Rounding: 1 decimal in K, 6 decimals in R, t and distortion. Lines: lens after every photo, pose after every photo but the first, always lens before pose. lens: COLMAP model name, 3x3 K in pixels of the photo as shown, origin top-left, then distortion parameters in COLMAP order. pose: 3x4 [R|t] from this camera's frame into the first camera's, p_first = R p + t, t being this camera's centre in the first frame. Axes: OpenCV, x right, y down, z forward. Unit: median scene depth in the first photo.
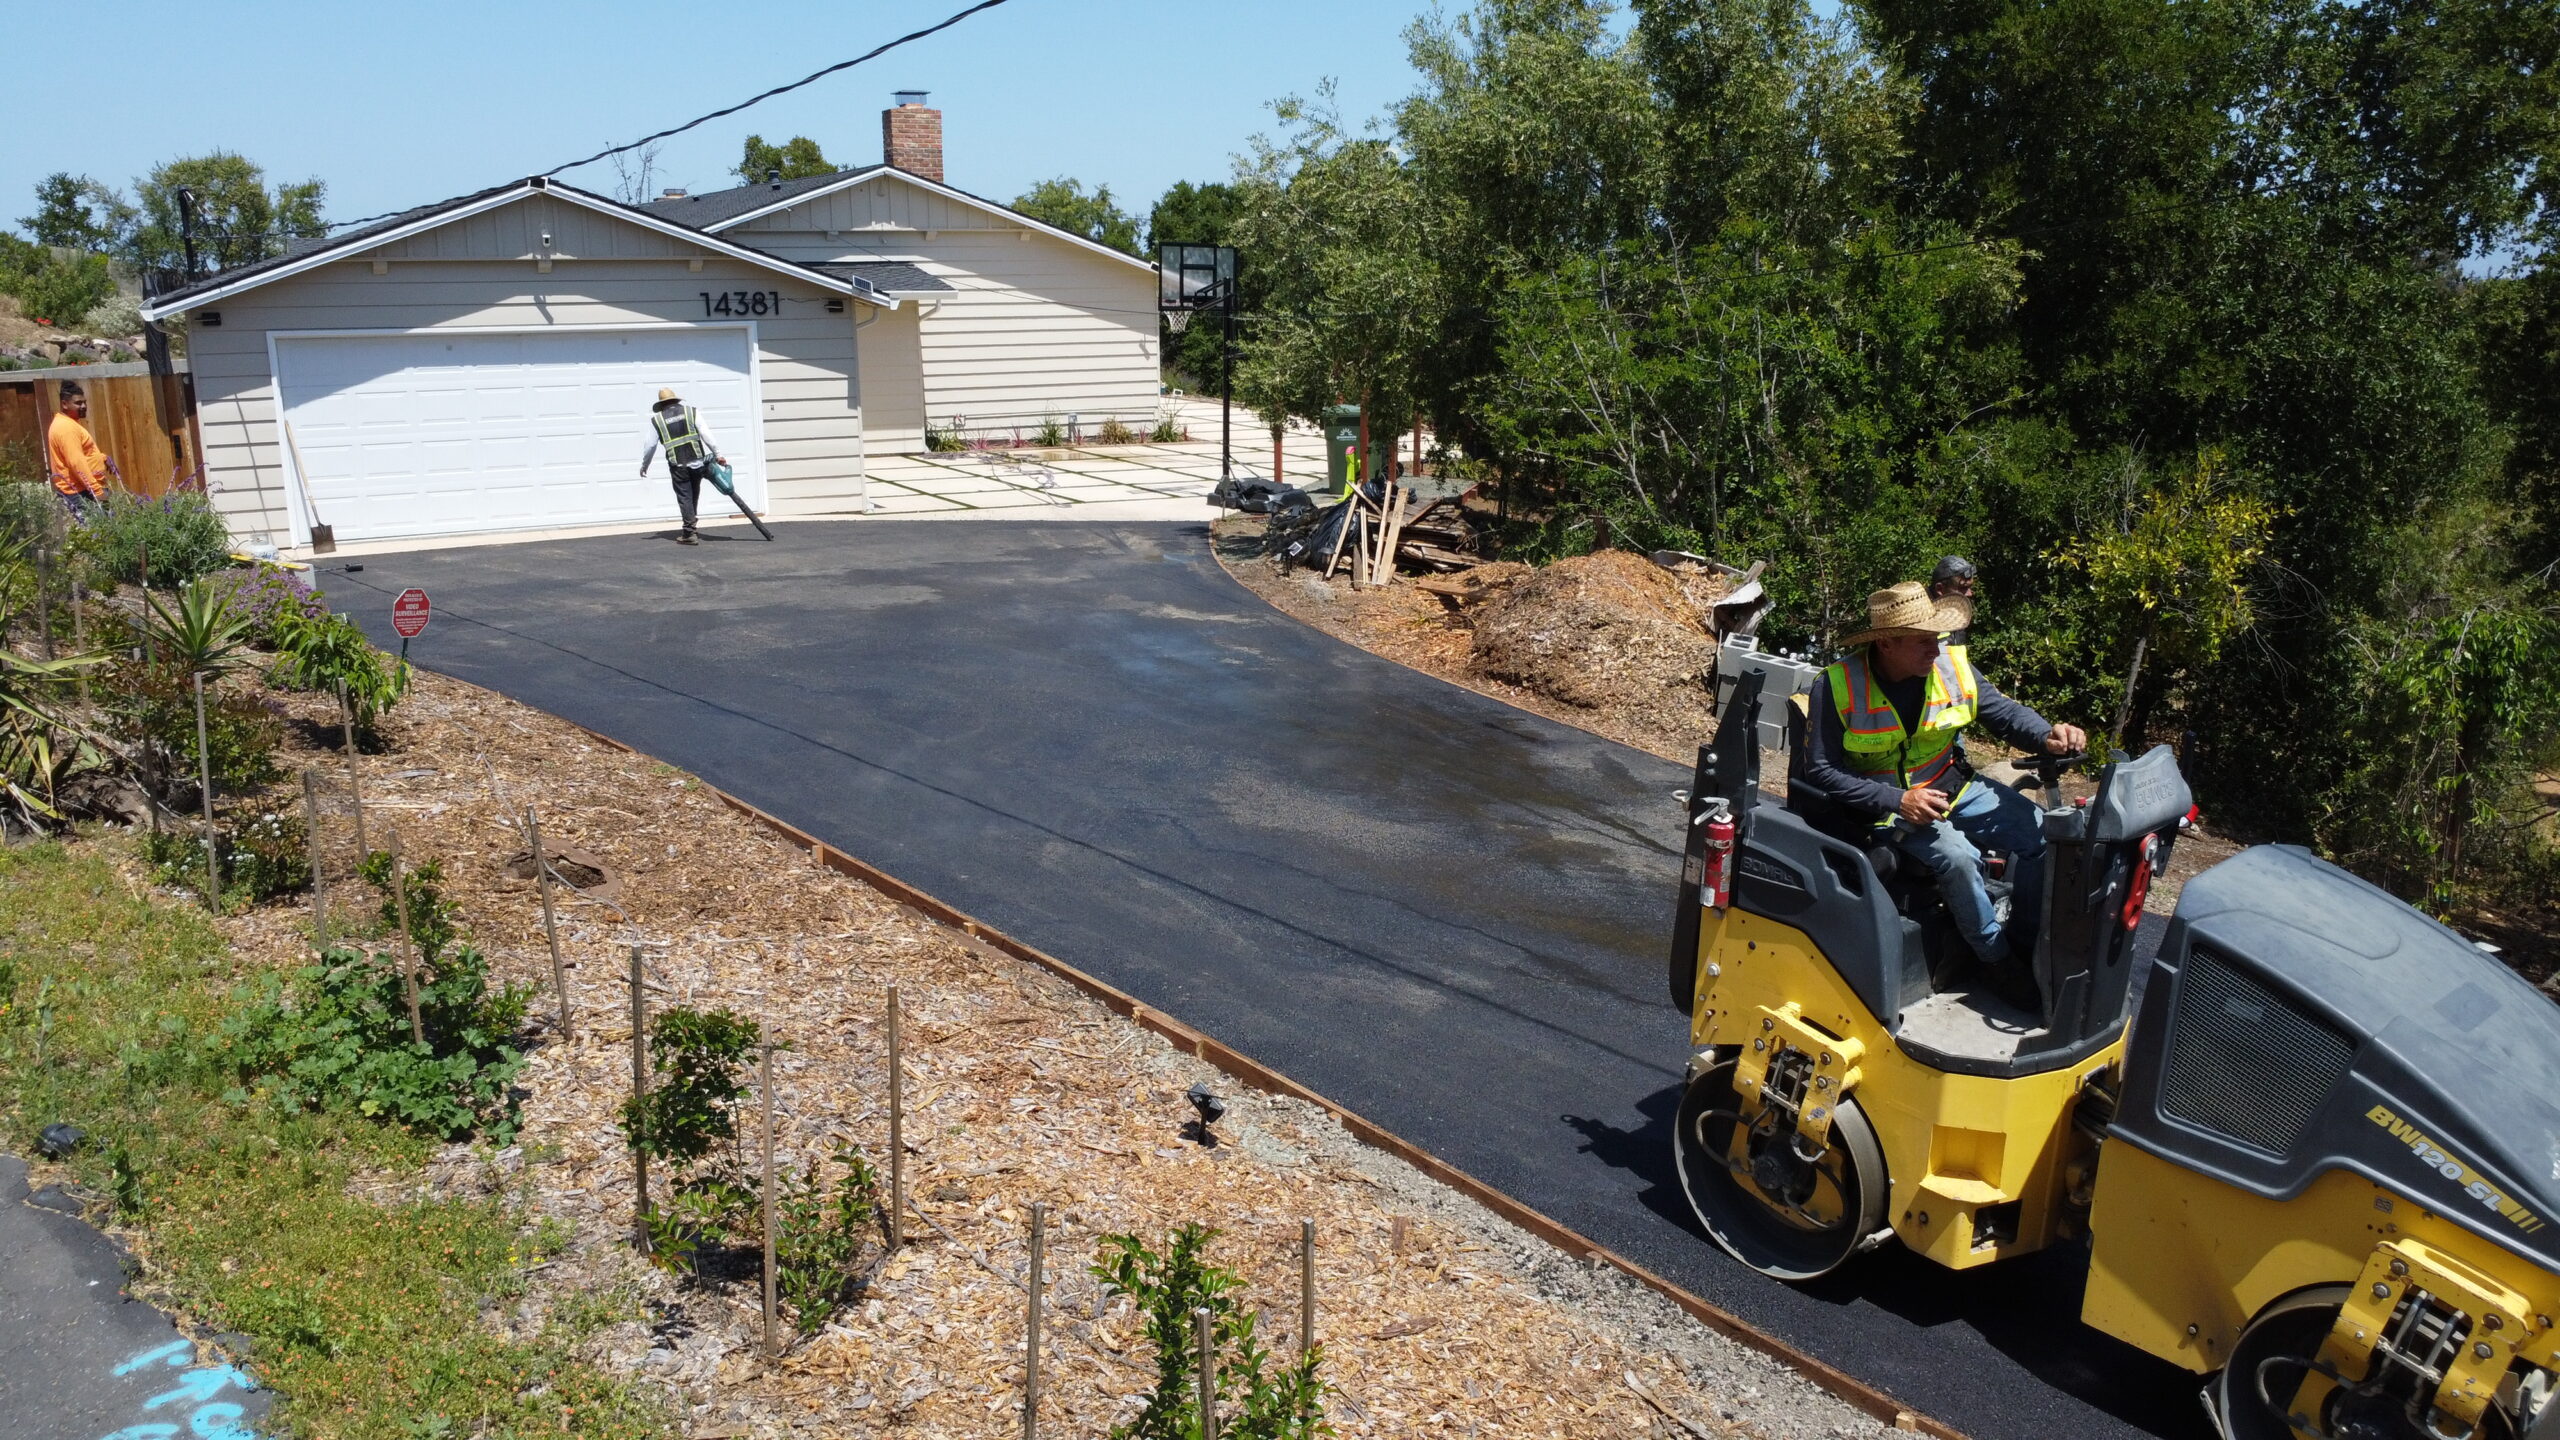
lens RADIAL K [[1862.8, 0, 1280.0], [0, 1862.8, 720.0], [0, 0, 1]] dist [-0.030961, -0.004417]
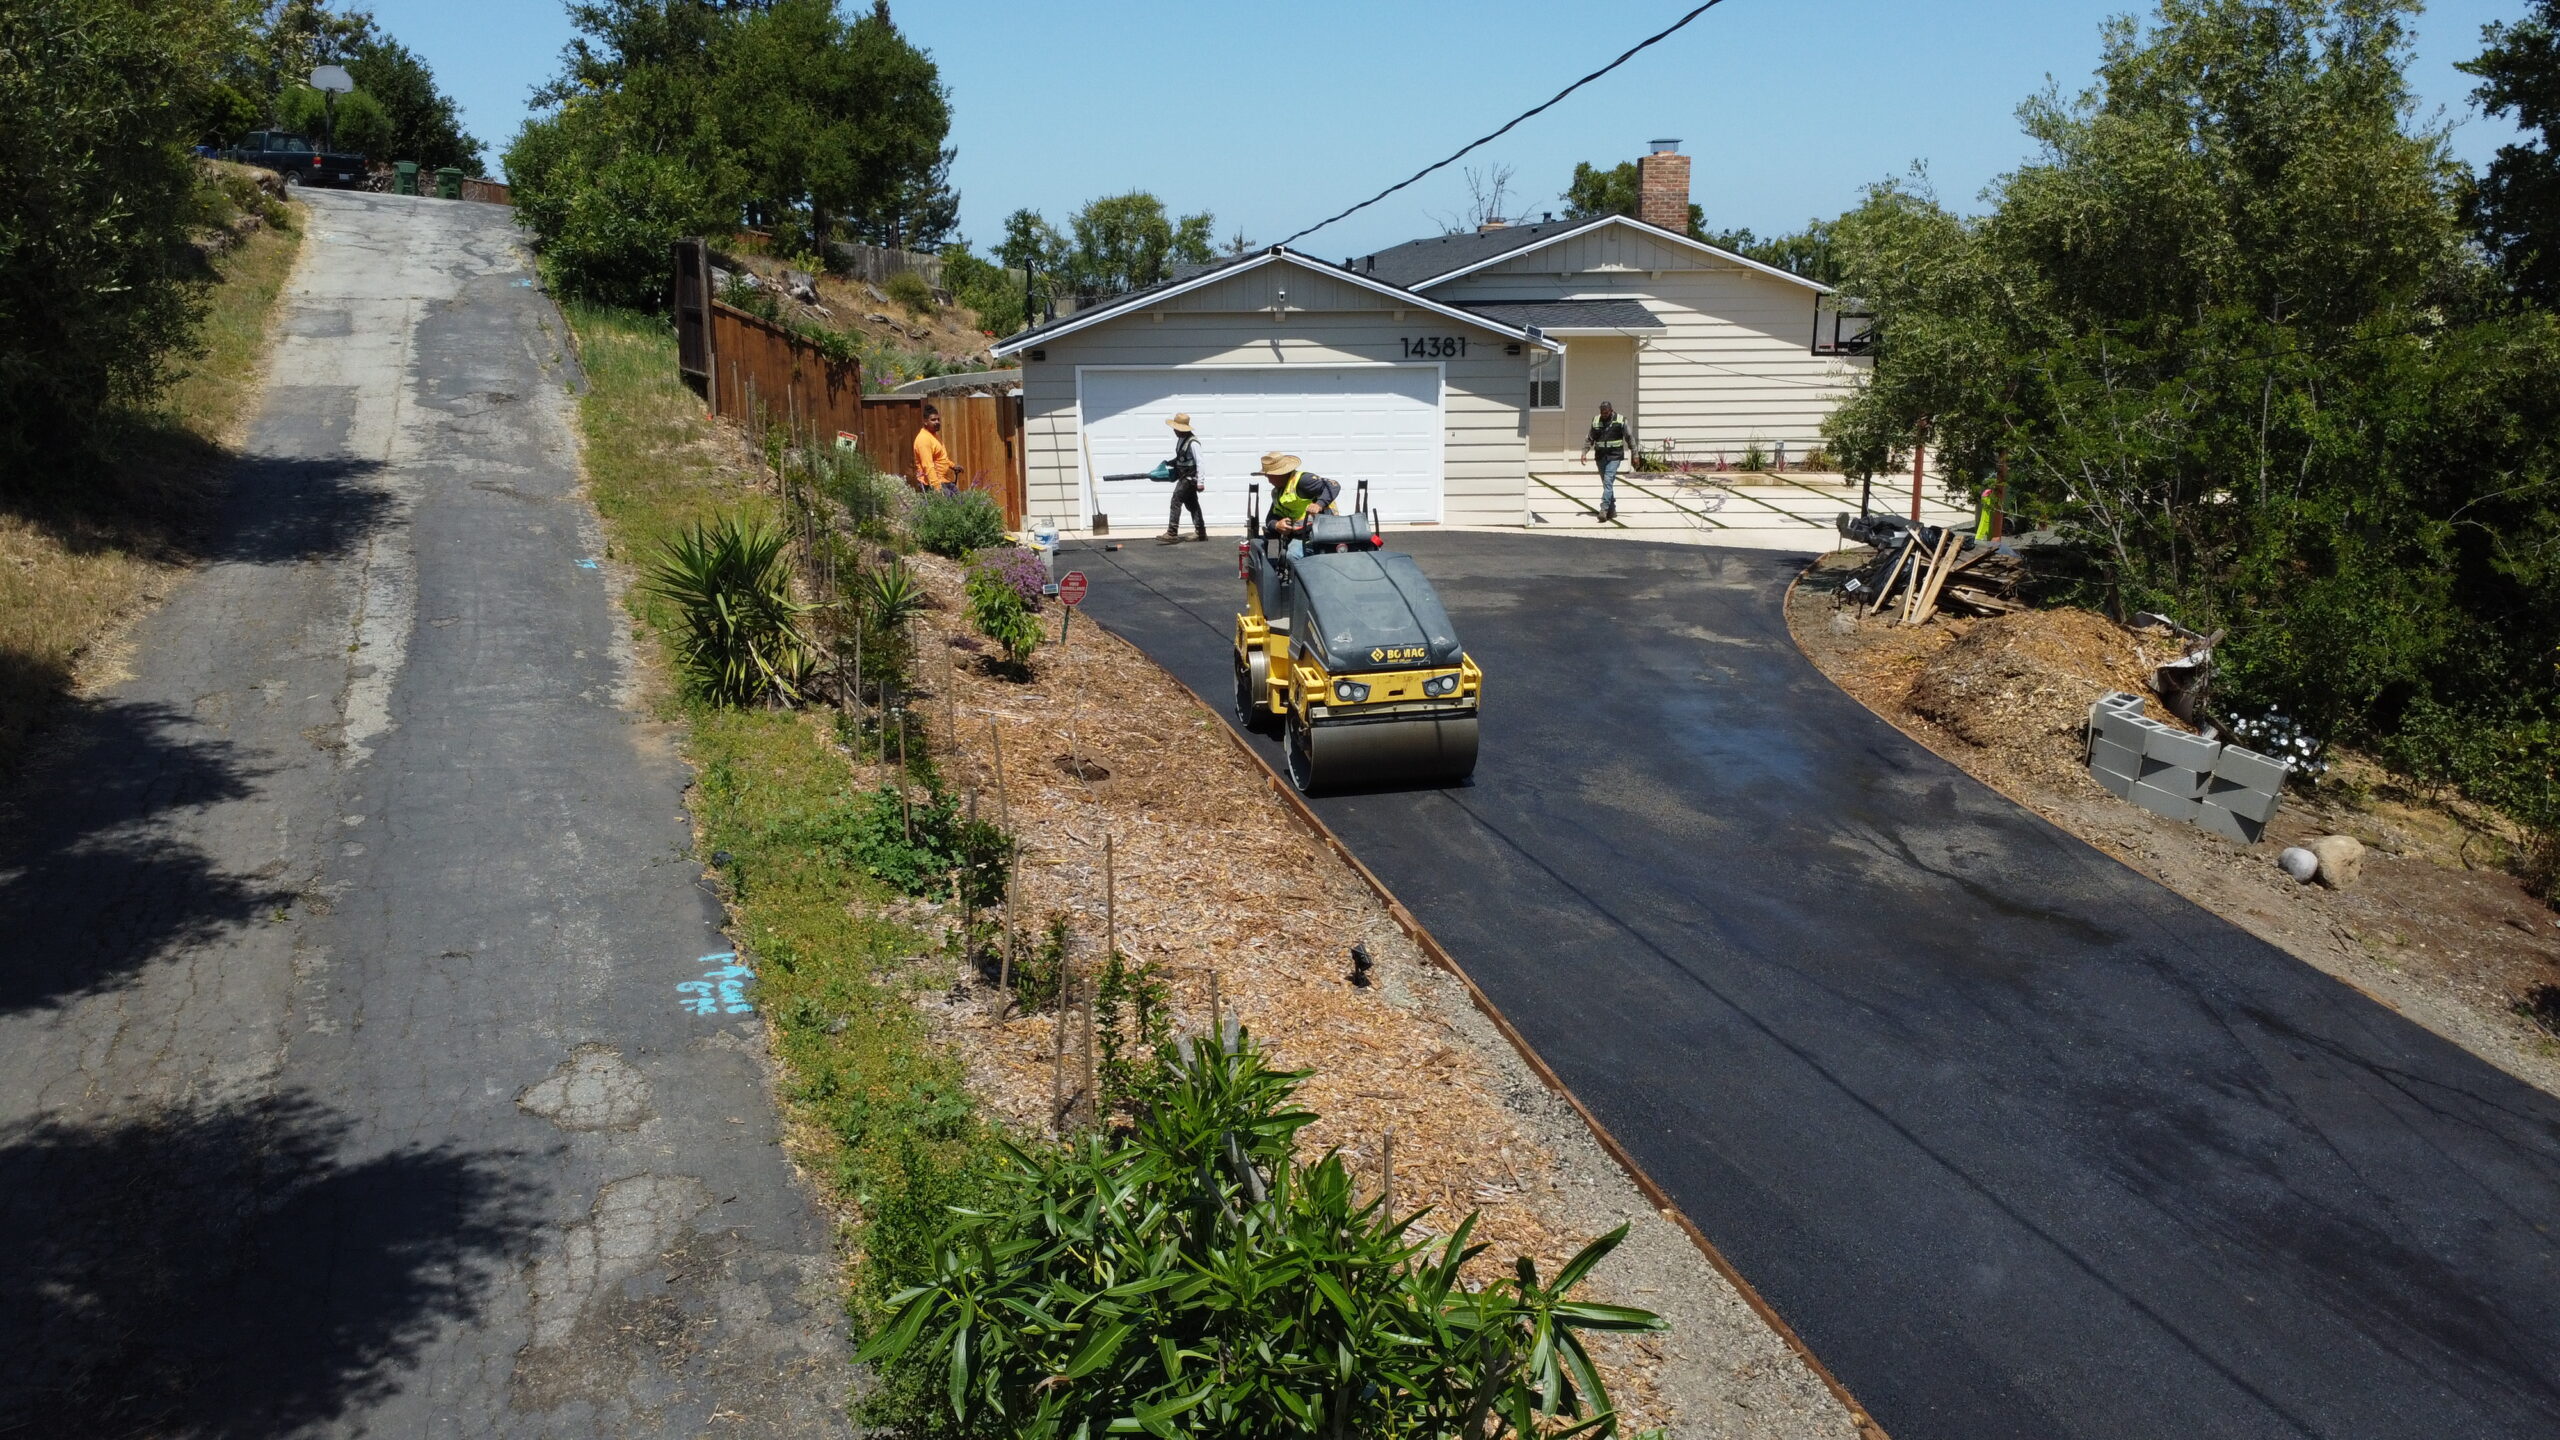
lens RADIAL K [[1855.2, 0, 1274.3], [0, 1855.2, 725.6], [0, 0, 1]] dist [-0.022609, -0.022244]
pose [[0.894257, 0.102373, -0.435688, 0.177724], [-0.100266, 0.994570, 0.027895, -0.004885], [0.436178, 0.018739, 0.899665, -0.126657]]
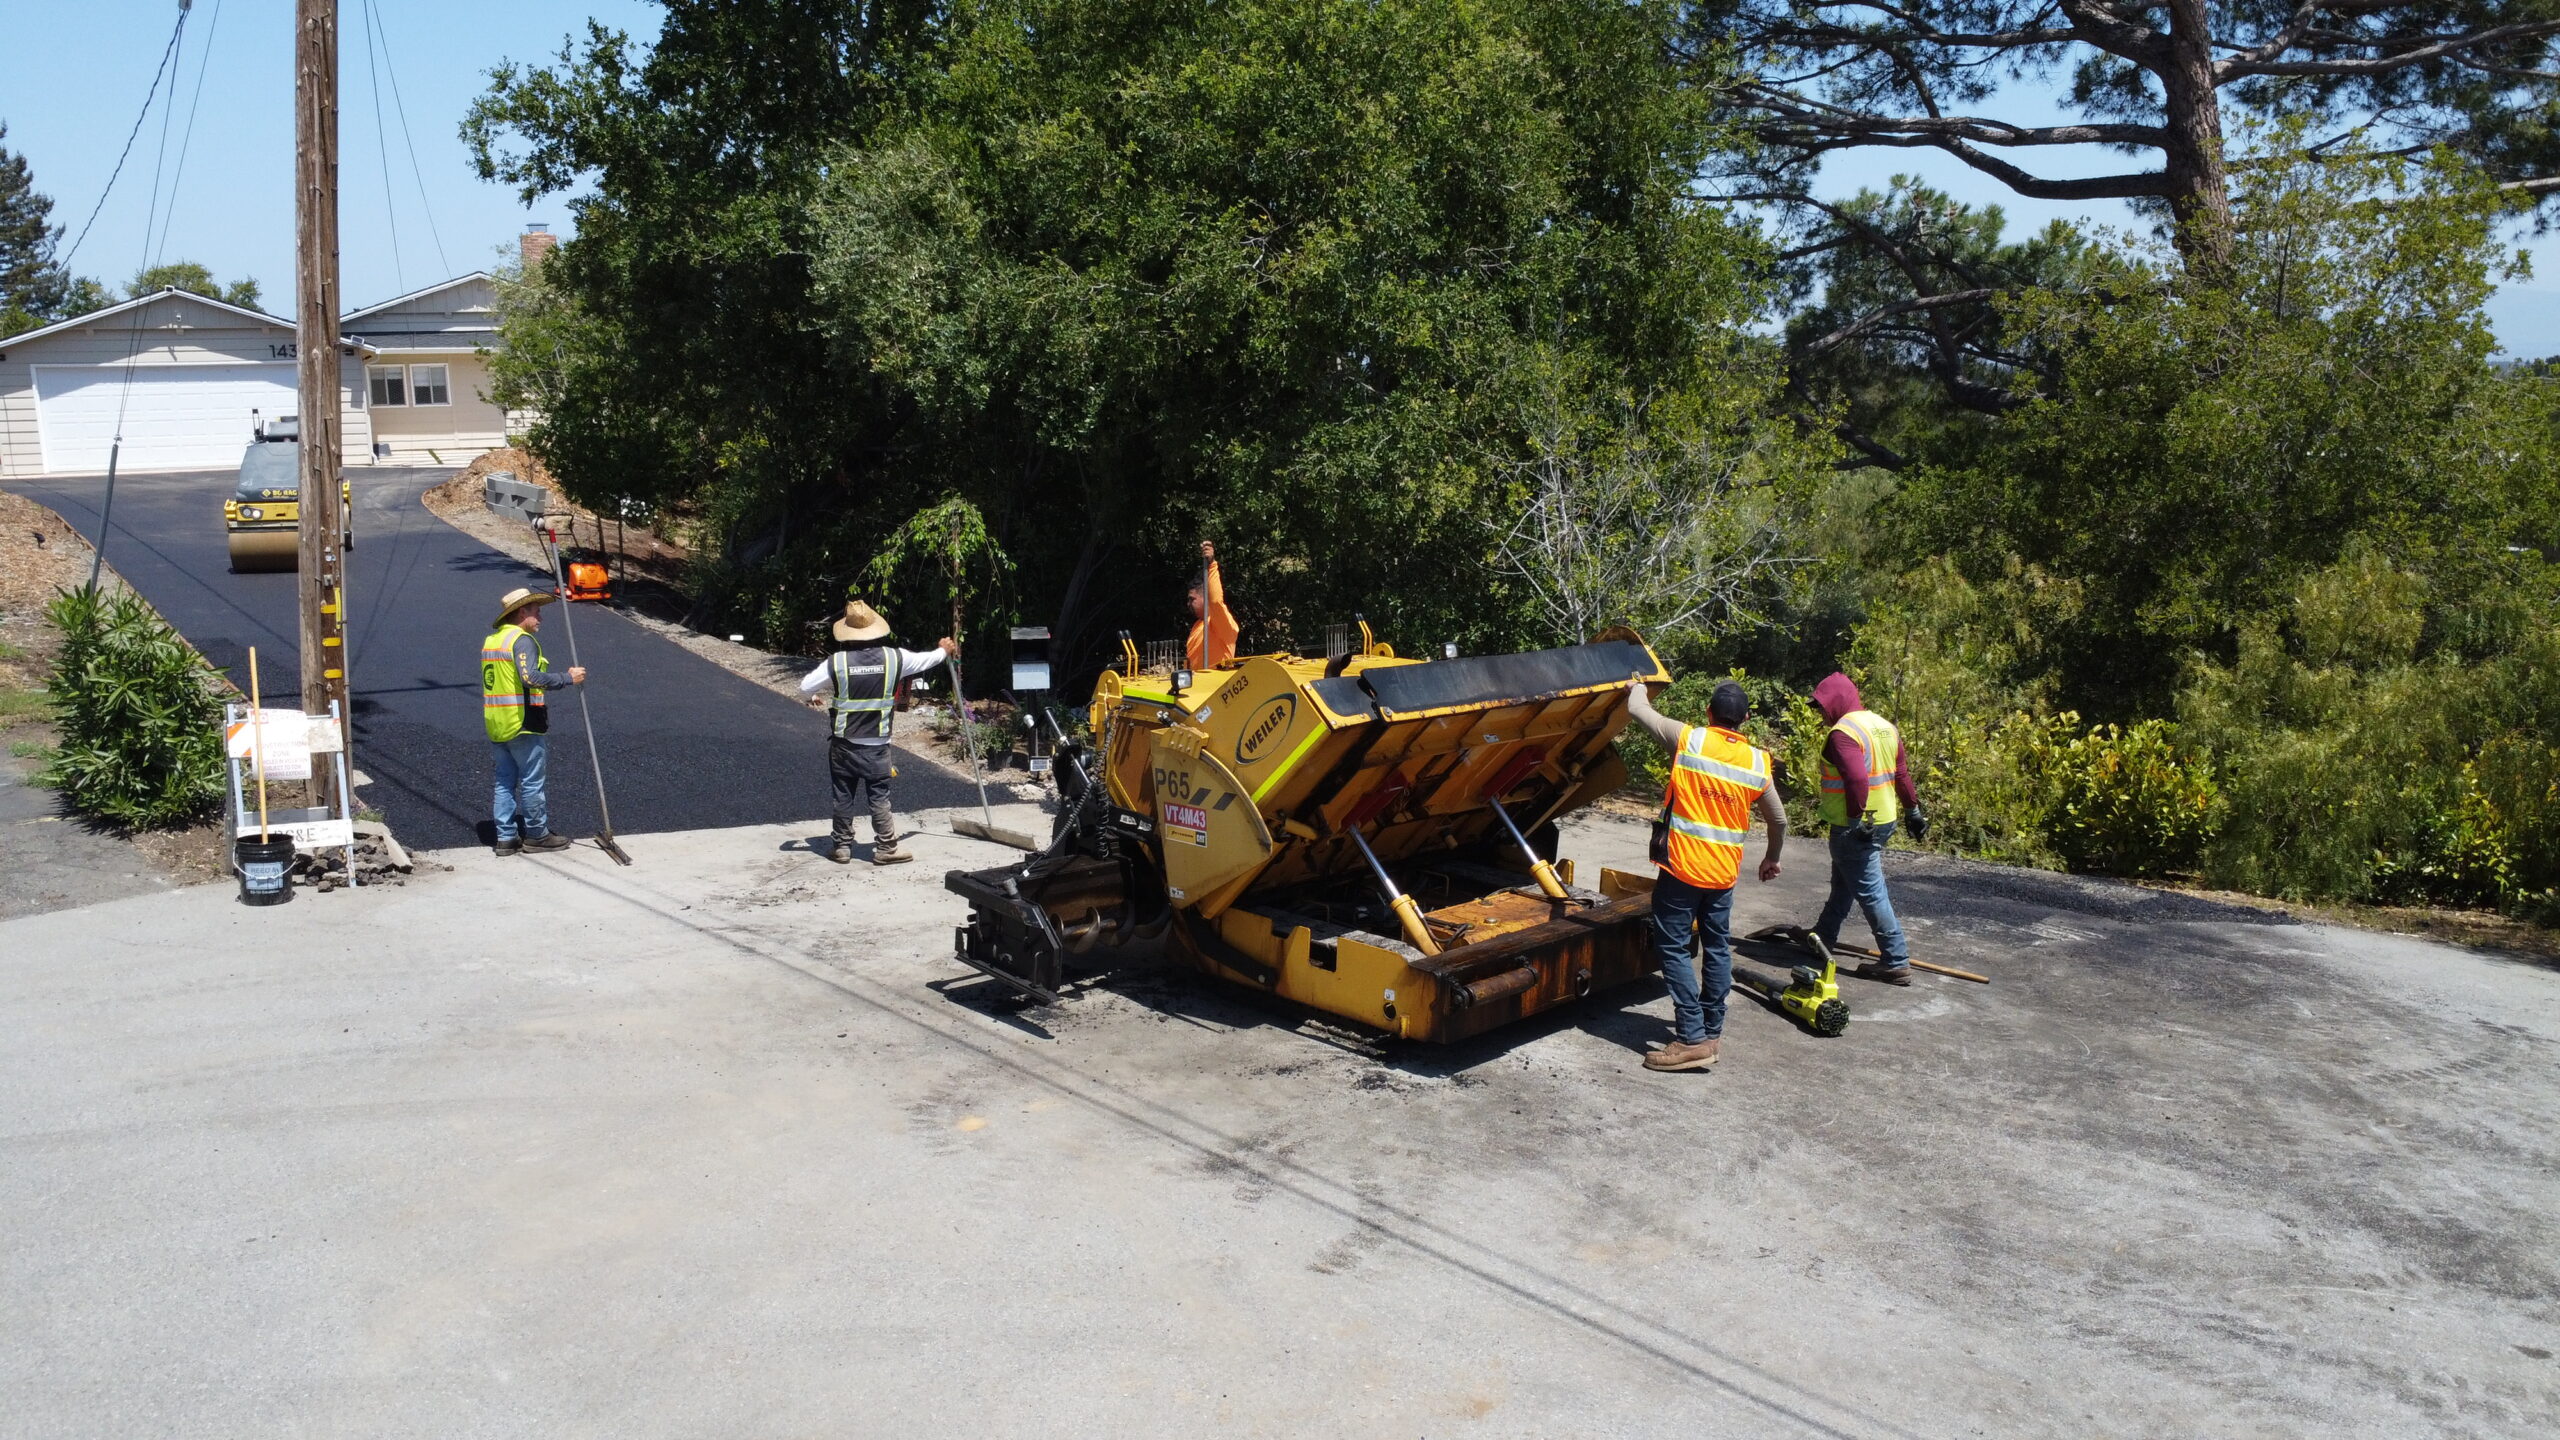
lens RADIAL K [[1855.2, 0, 1274.3], [0, 1855.2, 725.6], [0, 0, 1]] dist [-0.022609, -0.022244]
pose [[0.997349, 0.008478, -0.072271, 0.915557], [-0.011230, 0.999224, -0.037760, 0.233154], [0.071895, 0.038472, 0.996670, -0.836003]]
